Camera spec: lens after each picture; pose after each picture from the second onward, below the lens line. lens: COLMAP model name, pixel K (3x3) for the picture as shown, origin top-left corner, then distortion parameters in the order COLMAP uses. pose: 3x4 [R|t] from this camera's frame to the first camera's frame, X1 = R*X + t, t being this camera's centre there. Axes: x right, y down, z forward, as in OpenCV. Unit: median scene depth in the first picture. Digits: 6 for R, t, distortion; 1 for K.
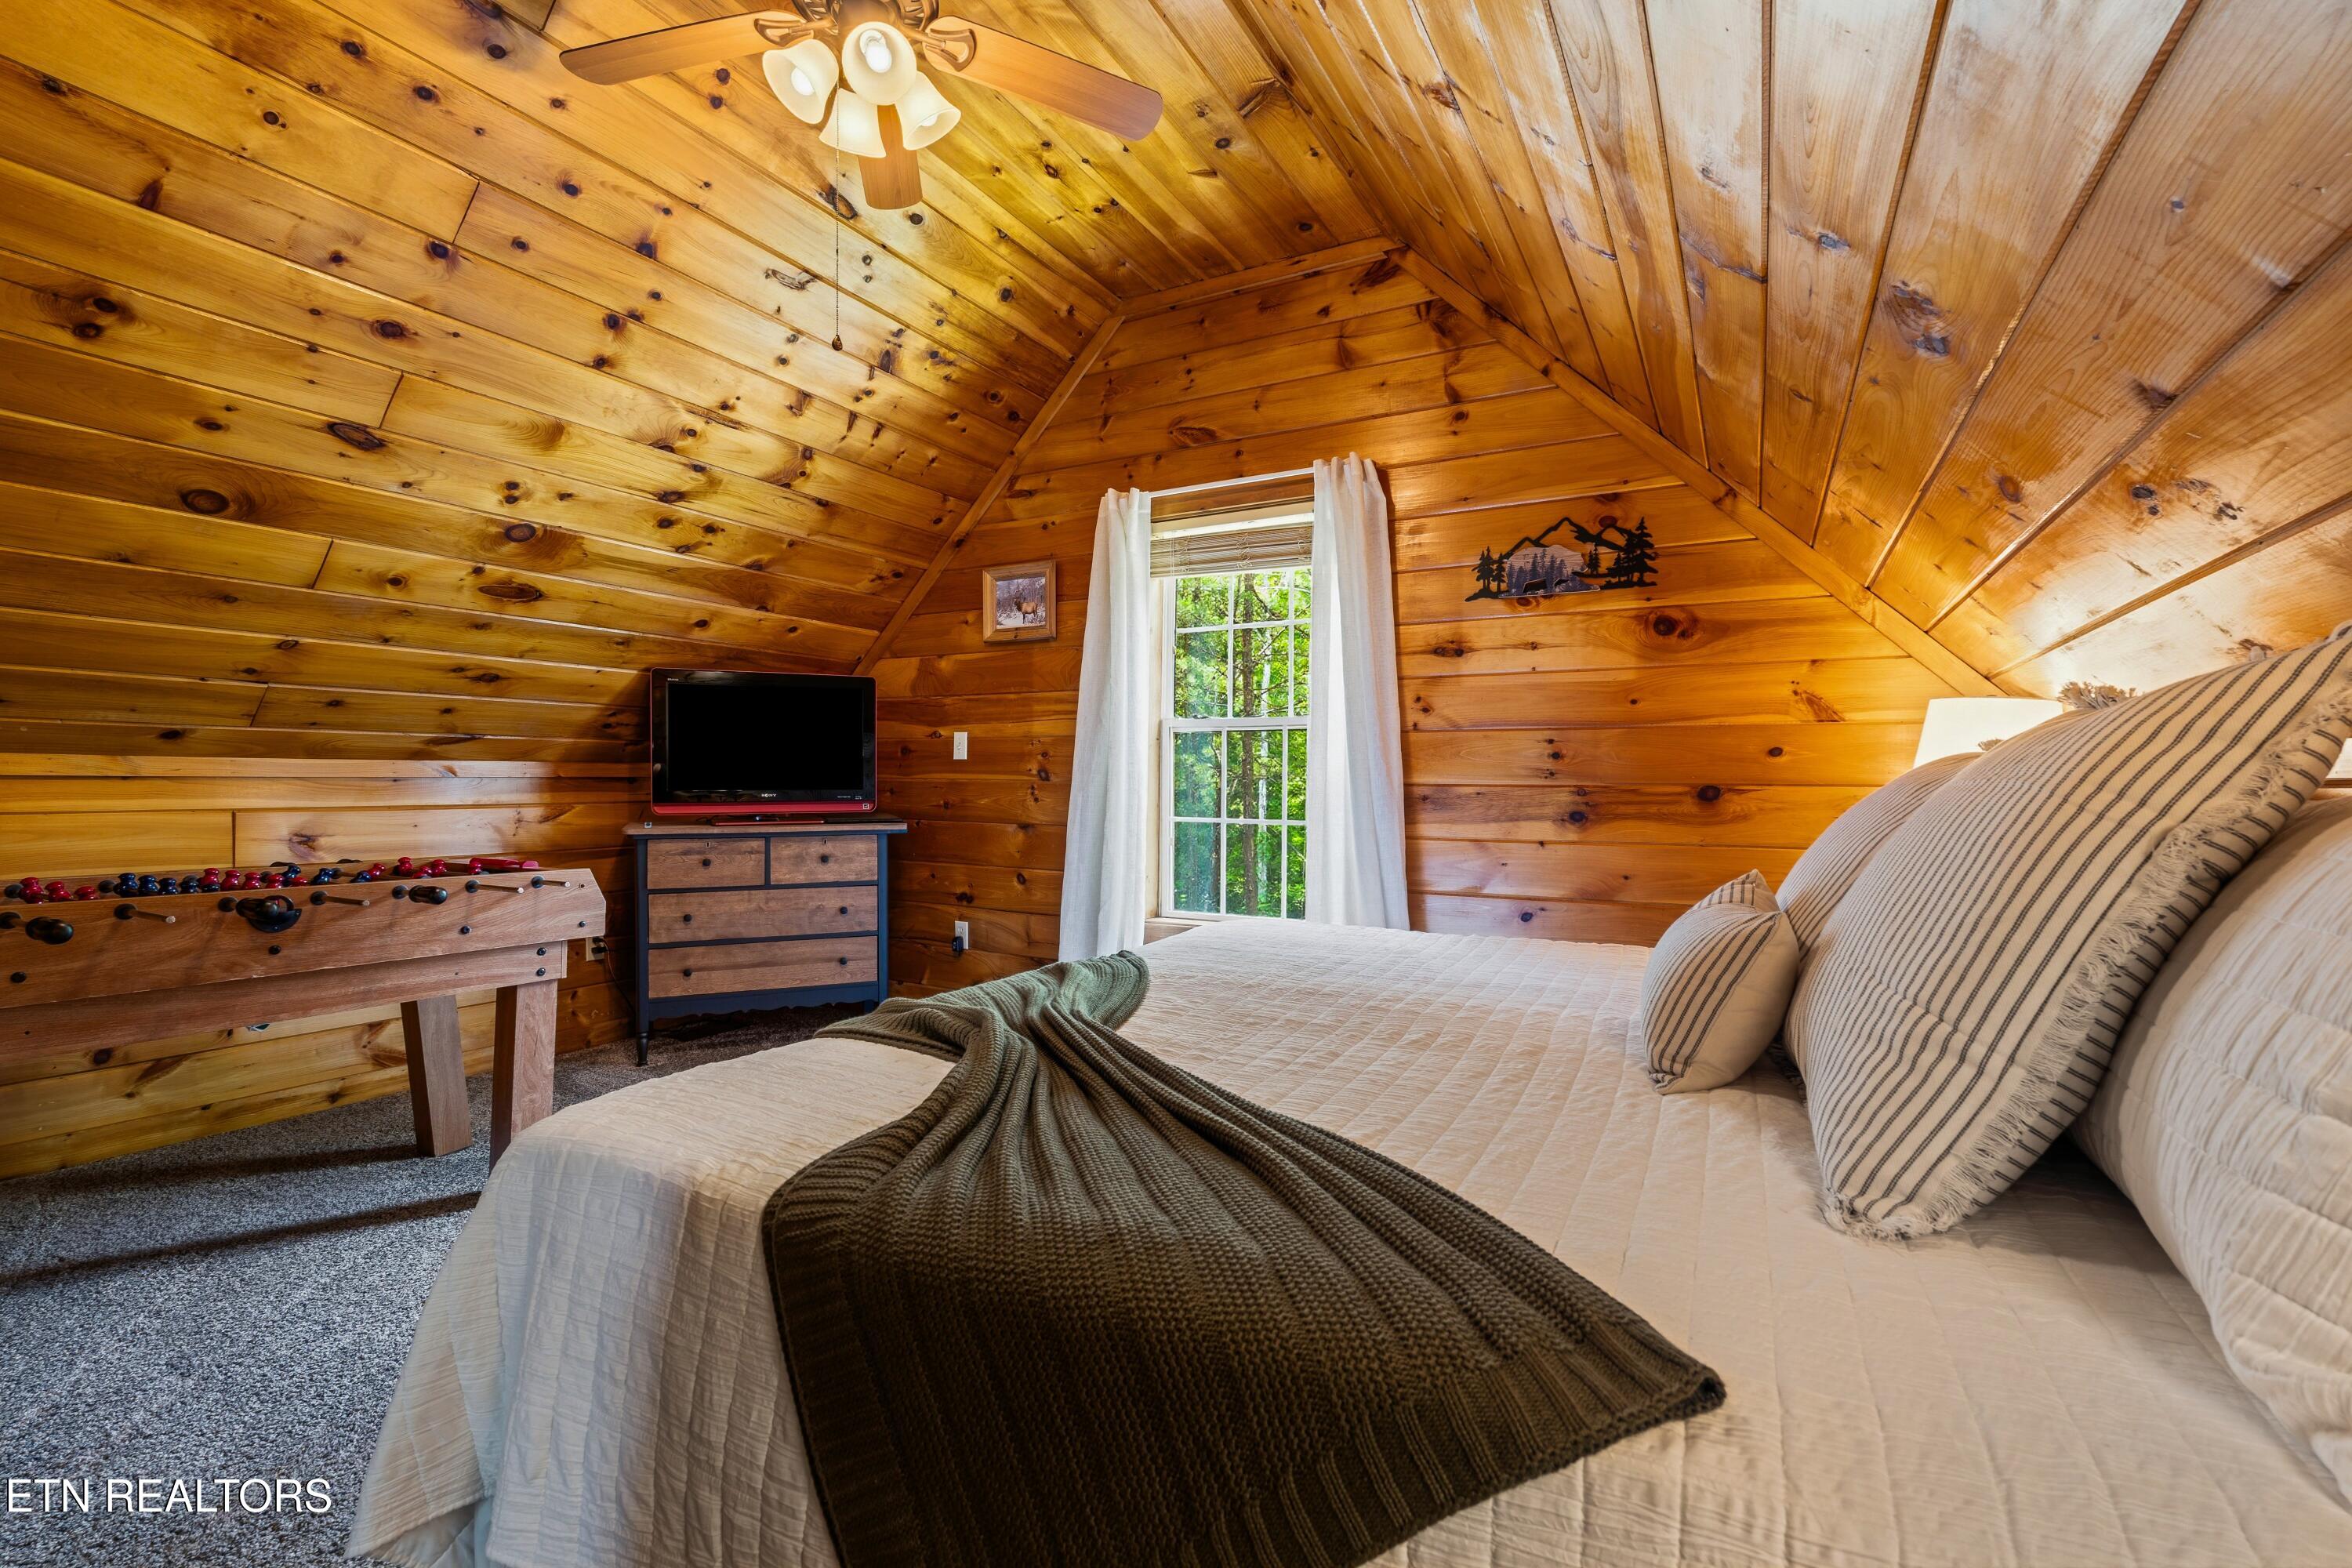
lens RADIAL K [[1055.6, 0, 1176.0], [0, 1055.6, 784.0], [0, 0, 1]] dist [-0.002719, 0.000497]
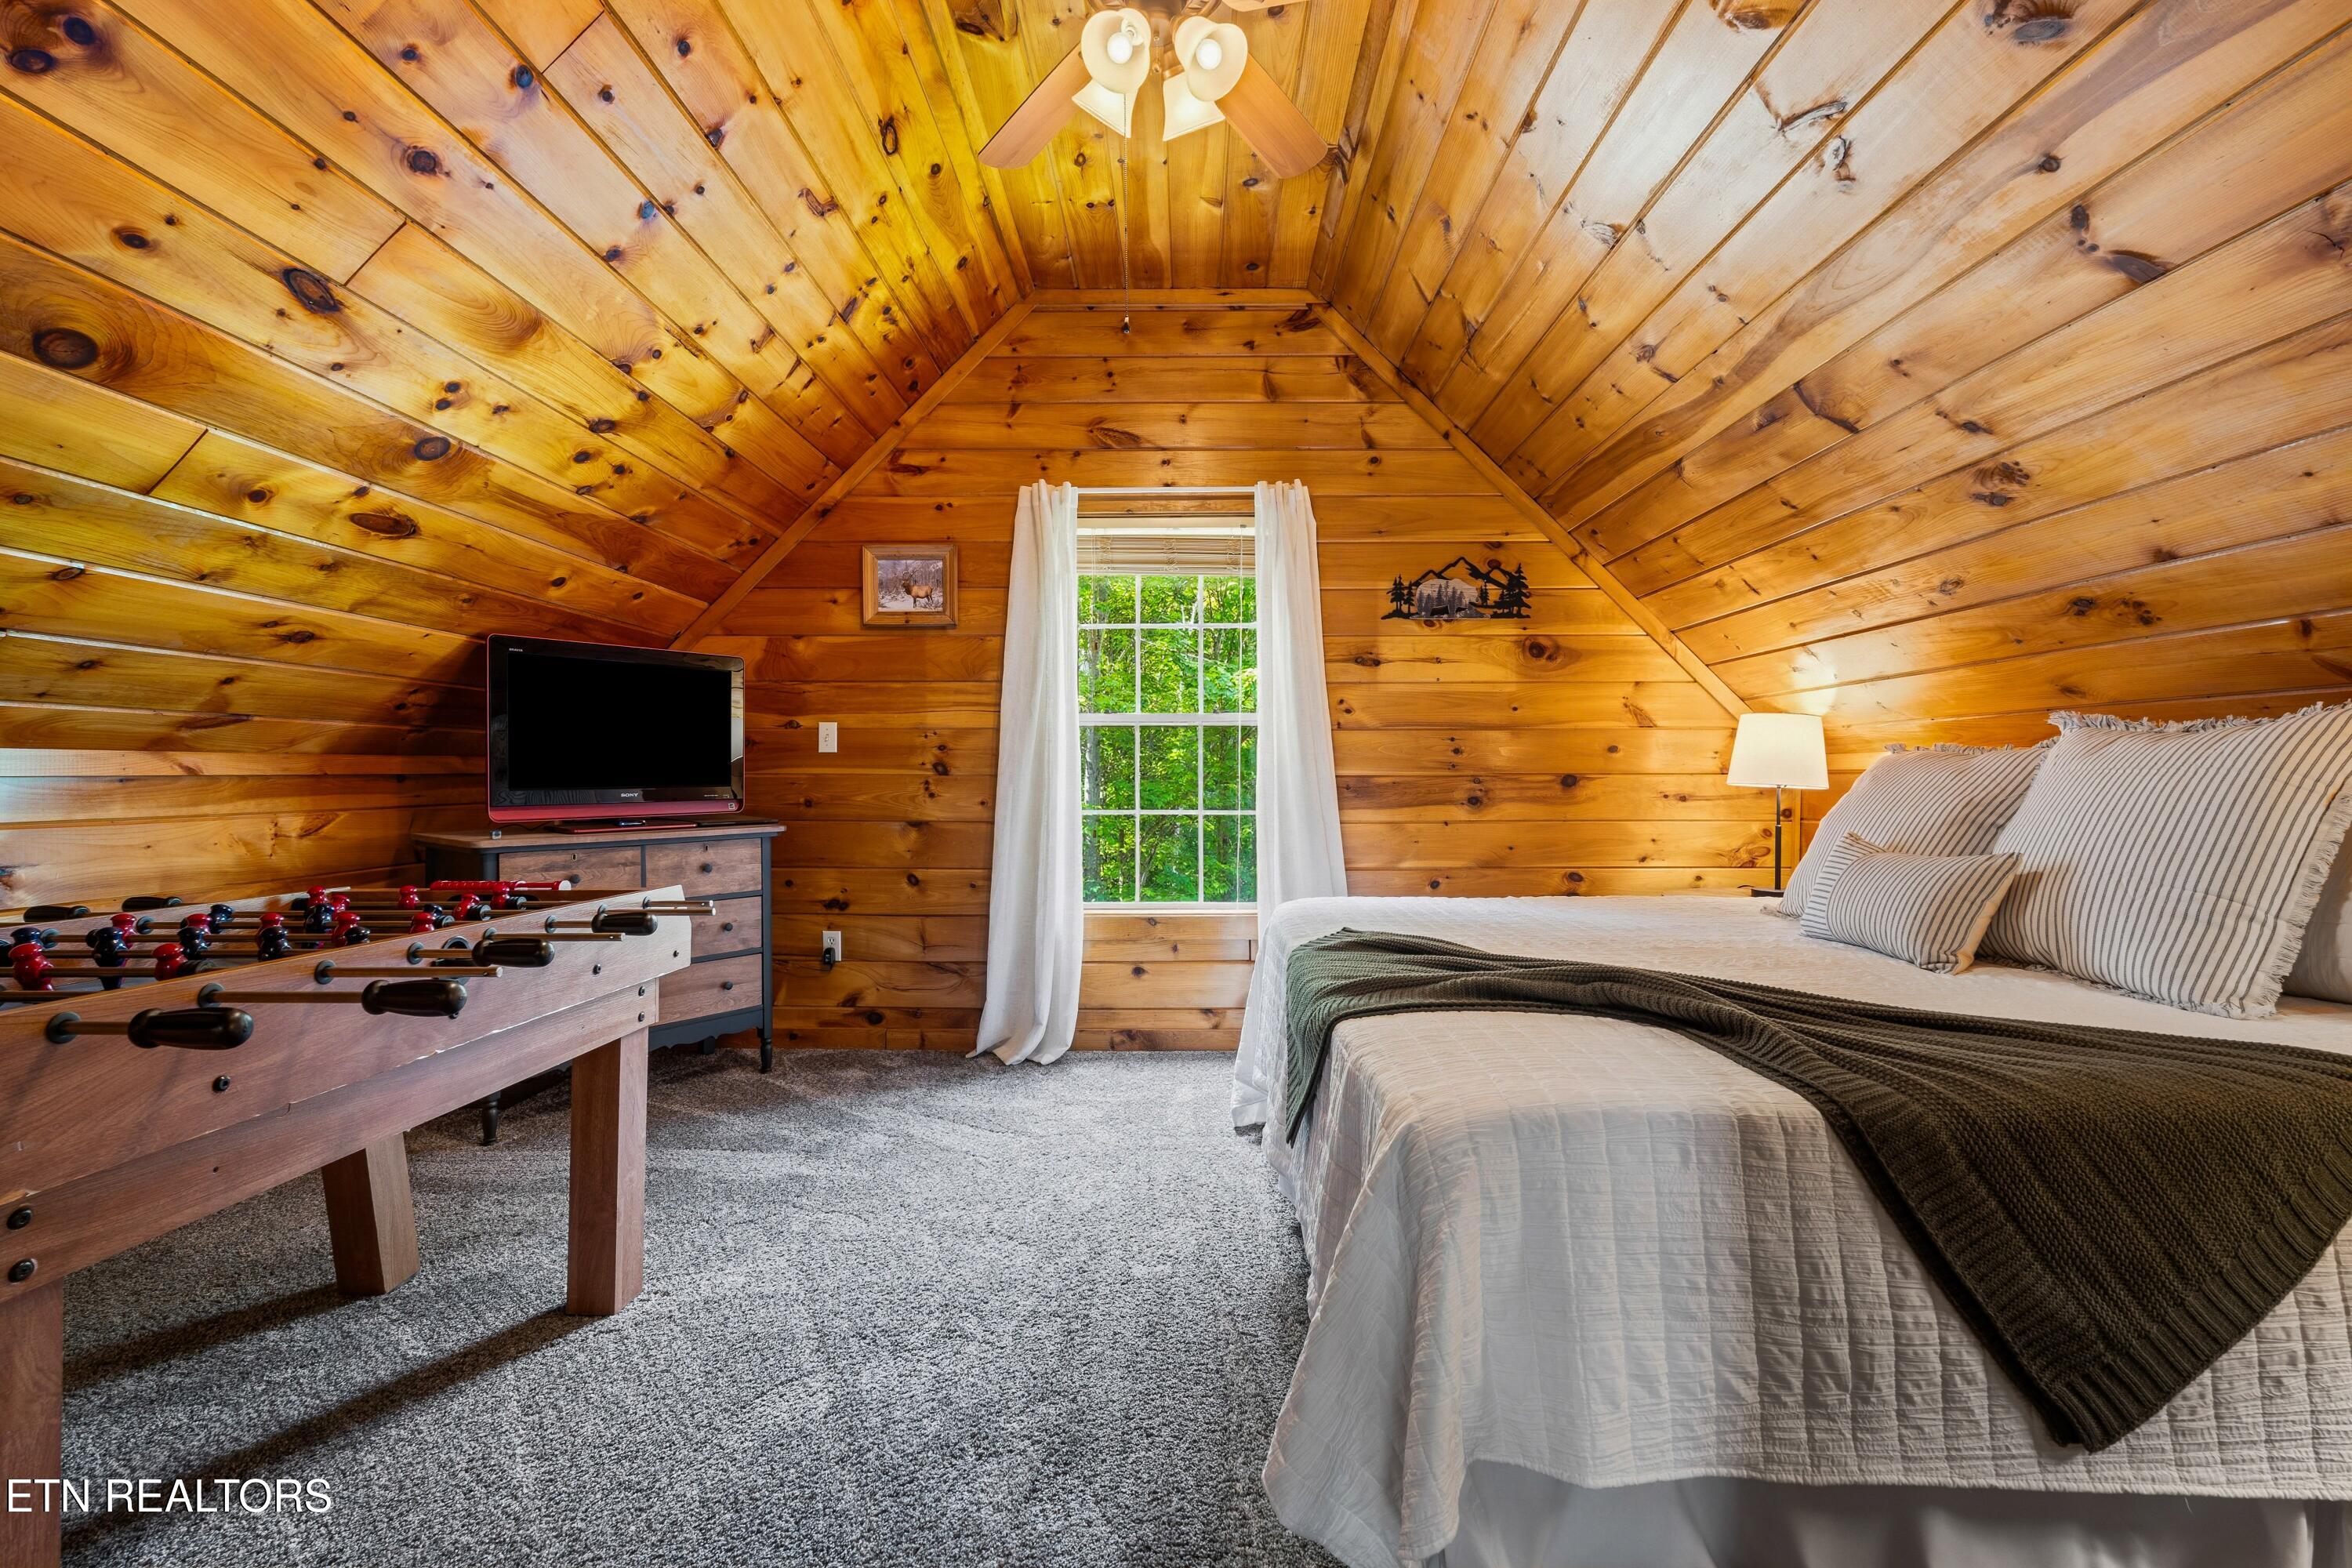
lens RADIAL K [[1055.6, 0, 1176.0], [0, 1055.6, 784.0], [0, 0, 1]] dist [-0.002719, 0.000497]
pose [[0.875724, -0.010757, 0.482692, -0.468637], [0.008332, 0.999940, 0.007166, -0.000330], [-0.482740, -0.002254, 0.875761, 0.077971]]
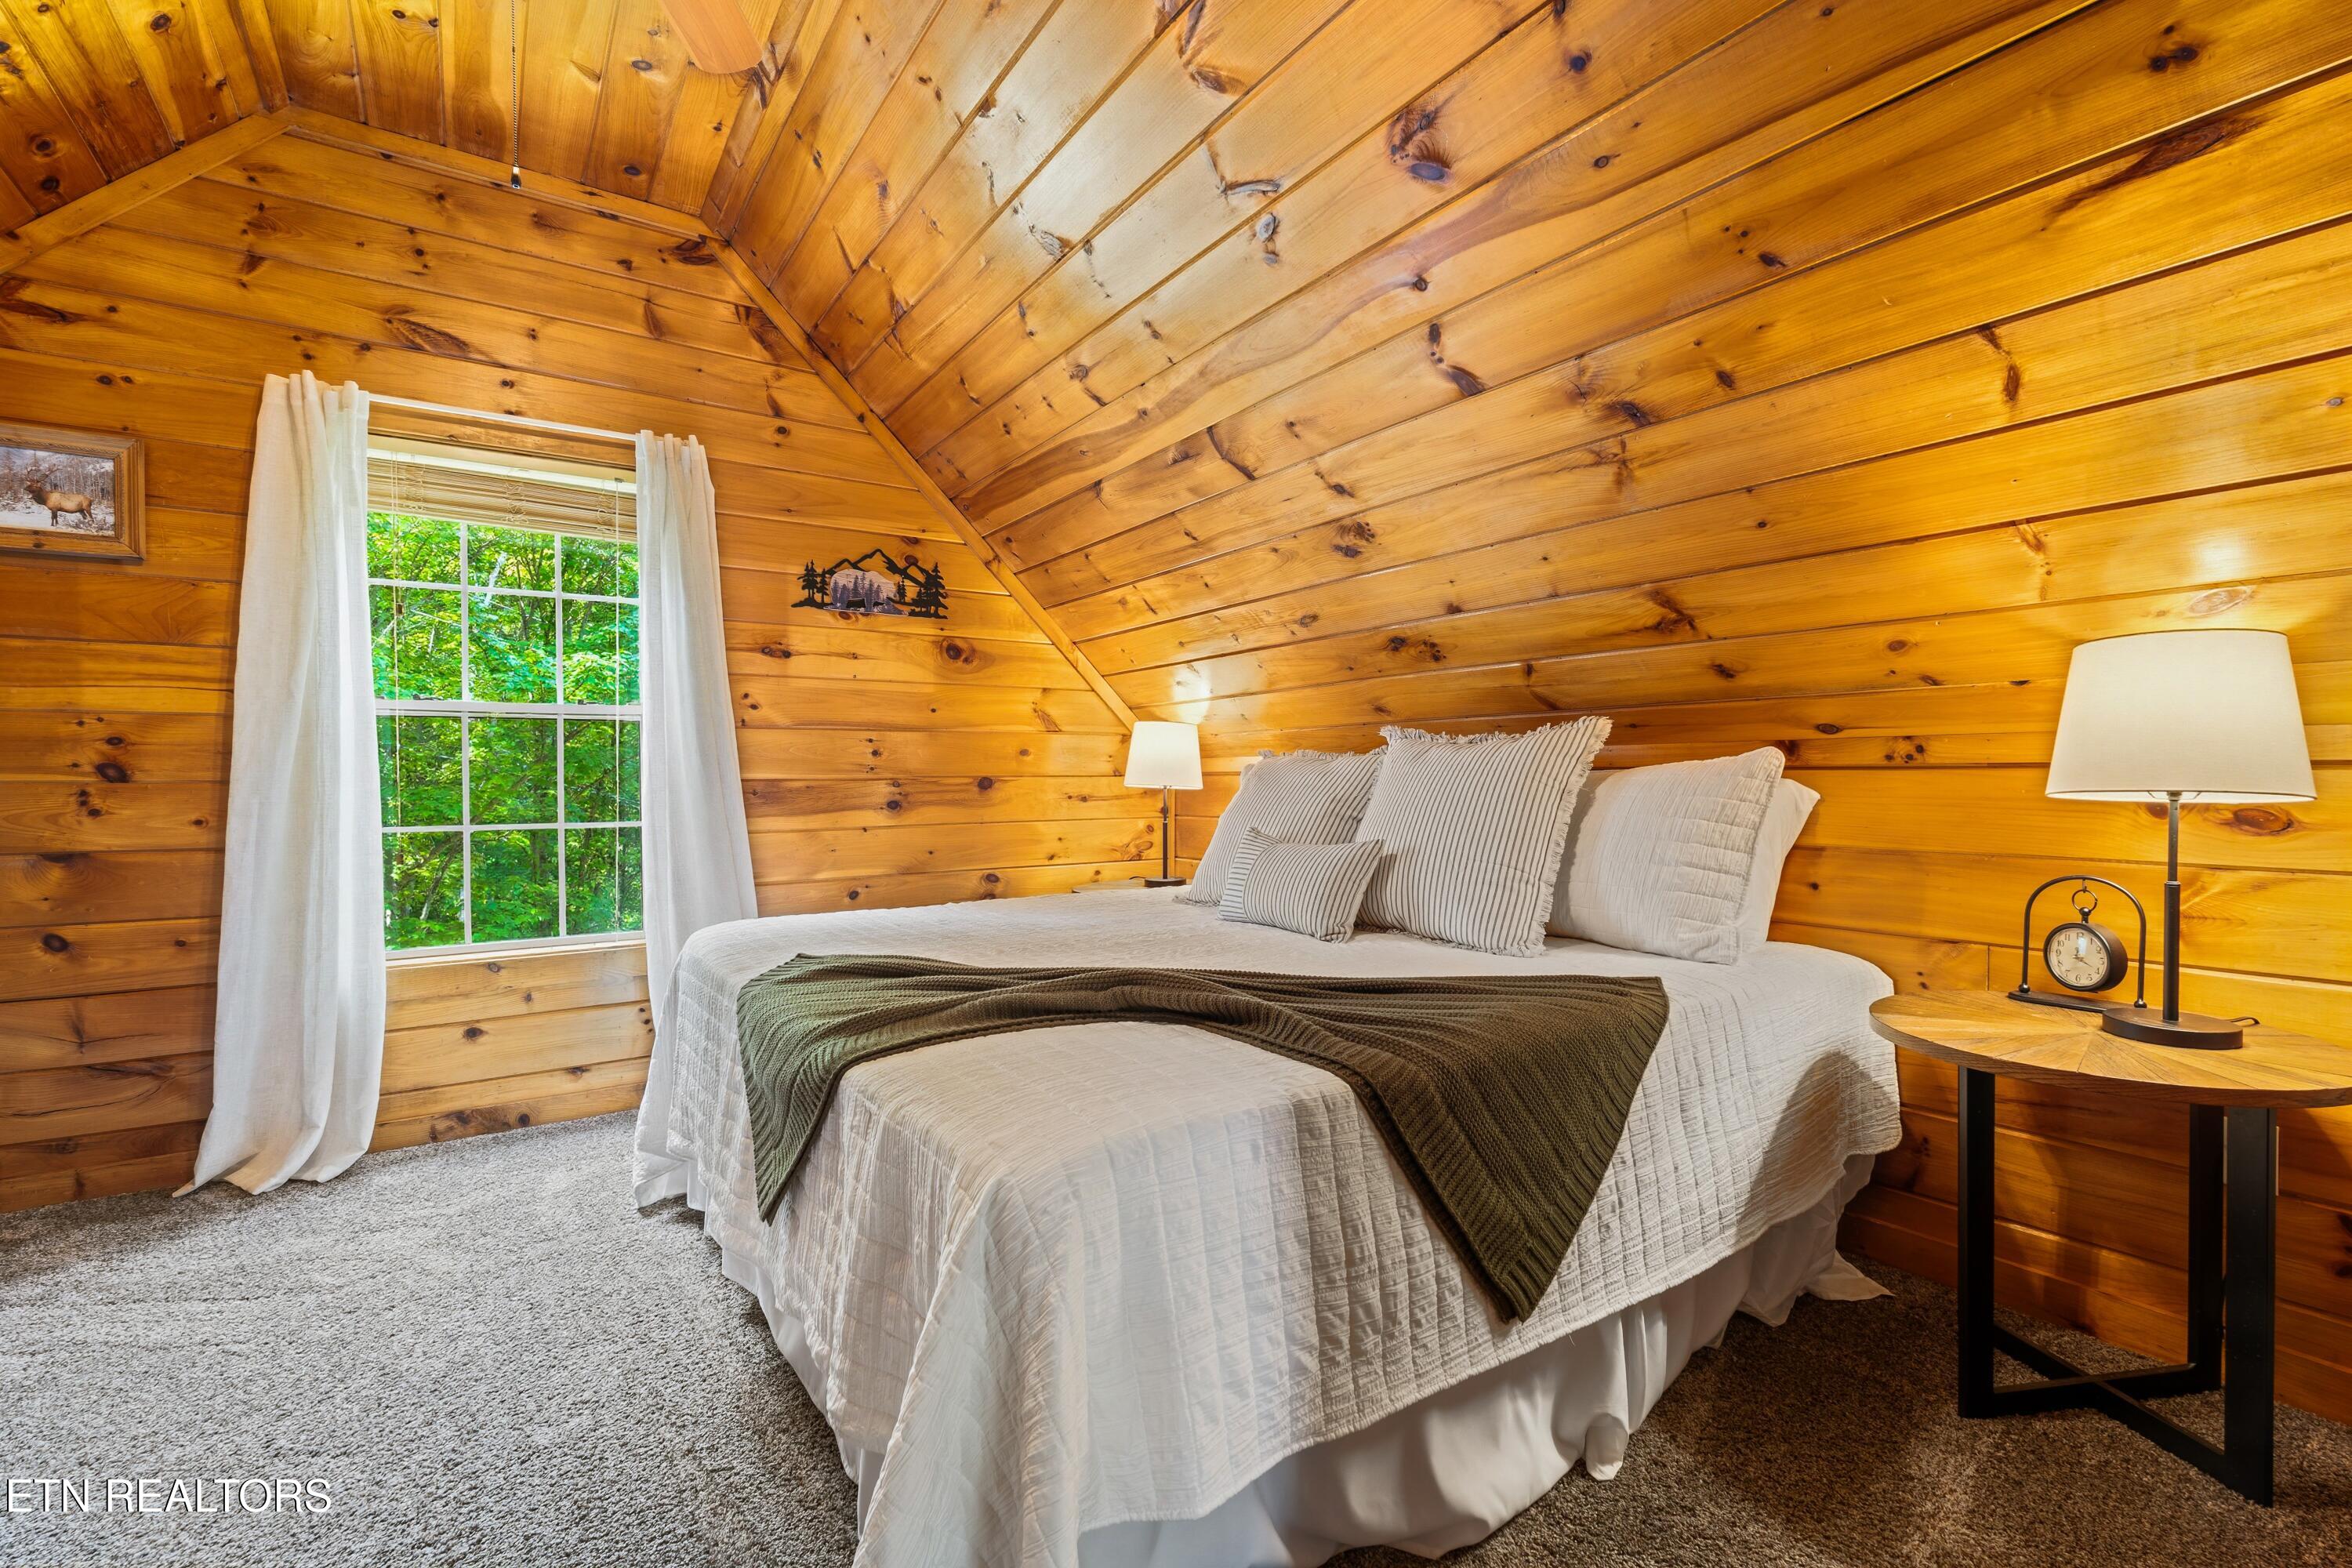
lens RADIAL K [[1049.5, 0, 1184.8], [0, 1049.5, 785.5], [0, 0, 1]] dist [-0.003053, 0.000101]
pose [[0.435427, -0.016975, 0.900064, -0.482328], [0.012015, 0.999843, 0.013044, -0.001981], [-0.900144, 0.005135, 0.435562, 0.173749]]
